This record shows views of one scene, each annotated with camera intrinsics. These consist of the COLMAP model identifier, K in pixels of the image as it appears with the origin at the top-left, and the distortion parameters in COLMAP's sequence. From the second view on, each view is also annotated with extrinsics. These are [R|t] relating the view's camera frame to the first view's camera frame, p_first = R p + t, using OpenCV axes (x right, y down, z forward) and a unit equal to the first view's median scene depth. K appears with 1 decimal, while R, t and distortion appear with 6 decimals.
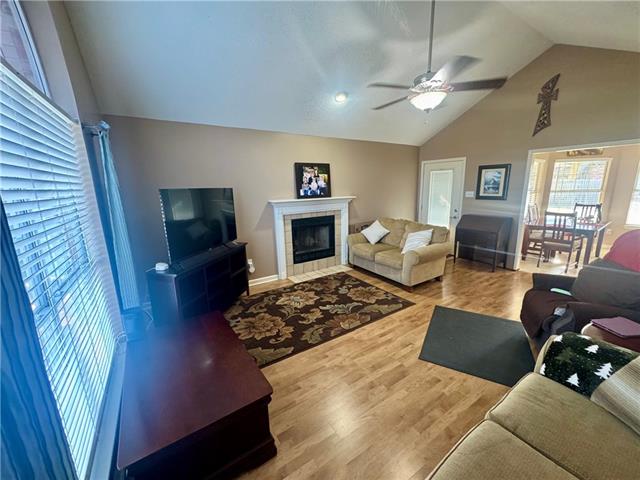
lens RADIAL K [[253.6, 0, 320.1], [0, 253.6, 240.2], [0, 0, 1]] dist [-0.004857, -0.000158]
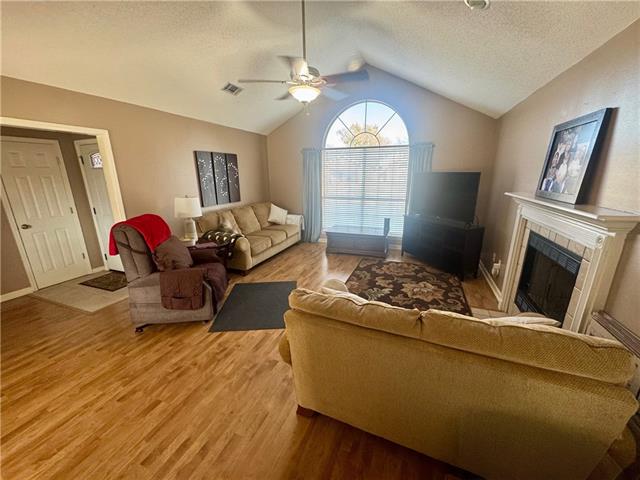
lens RADIAL K [[253.6, 0, 319.2], [0, 253.6, 241.5], [0, 0, 1]] dist [-0.004857, -0.000158]
pose [[-0.815160, 0.179539, -0.550709, 0.782528], [-0.096491, 0.895376, 0.434732, -0.339775], [0.571143, 0.407514, -0.712550, 1.489754]]
